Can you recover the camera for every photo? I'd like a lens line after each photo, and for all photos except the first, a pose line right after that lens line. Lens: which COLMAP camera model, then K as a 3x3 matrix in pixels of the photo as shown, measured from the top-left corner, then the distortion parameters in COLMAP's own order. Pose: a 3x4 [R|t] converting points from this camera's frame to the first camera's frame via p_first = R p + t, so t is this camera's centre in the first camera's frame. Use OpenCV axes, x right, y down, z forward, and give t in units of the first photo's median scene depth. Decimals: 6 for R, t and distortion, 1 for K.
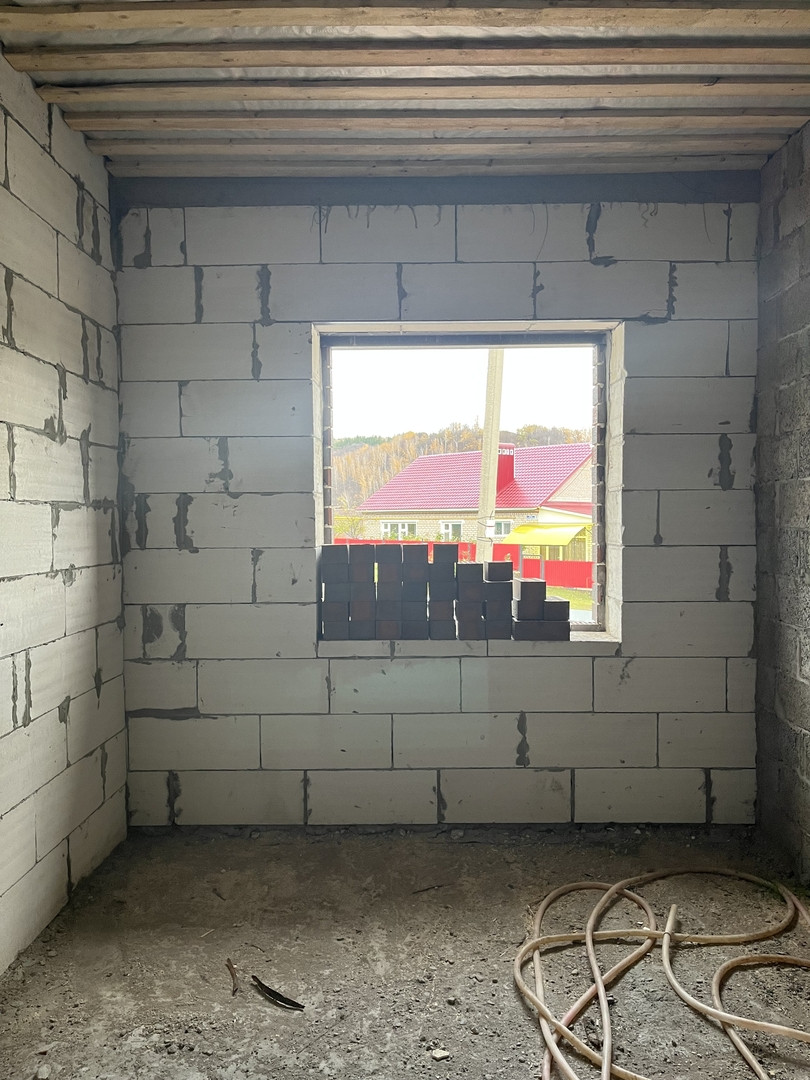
lens RADIAL K [[814.3, 0, 404.8], [0, 814.3, 538.4], [0, 0, 1]] dist [0.053122, -0.071219]
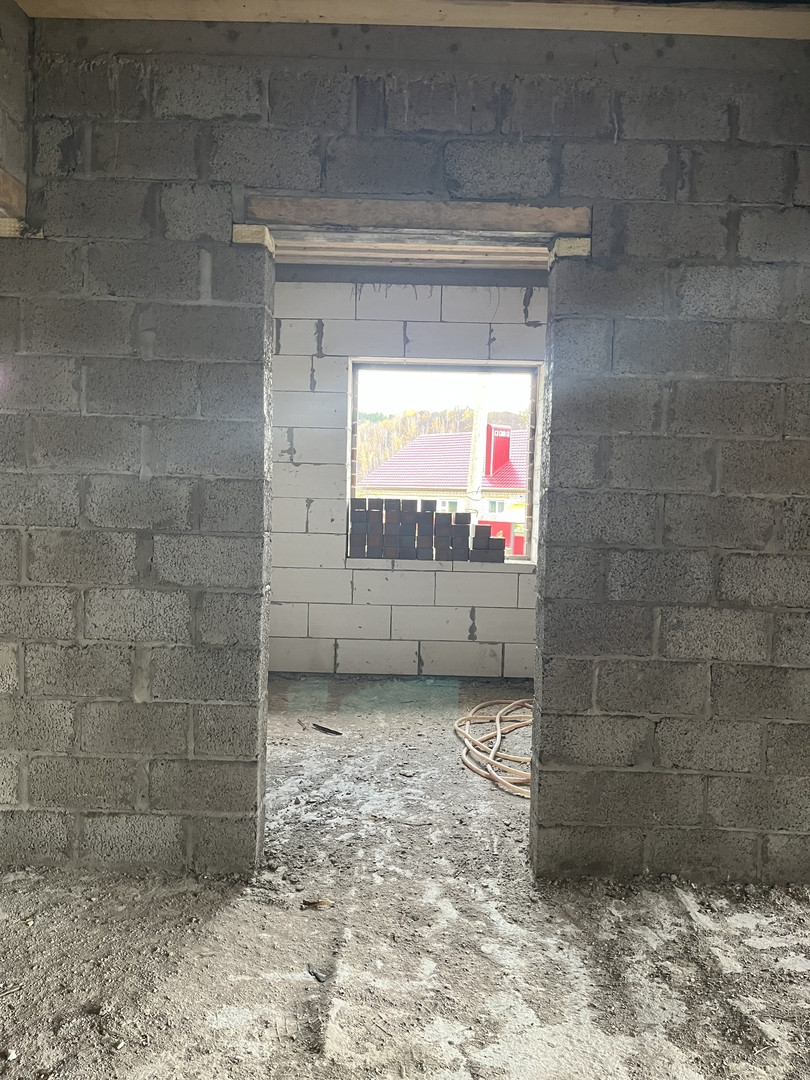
lens RADIAL K [[814.3, 0, 406.9], [0, 814.3, 542.5], [0, 0, 1]] dist [0.053122, -0.071219]
pose [[0.999471, 0.032045, 0.005490, 0.002045], [-0.032206, 0.998962, 0.032199, 0.040665], [-0.004452, -0.032359, 0.999466, -0.585781]]
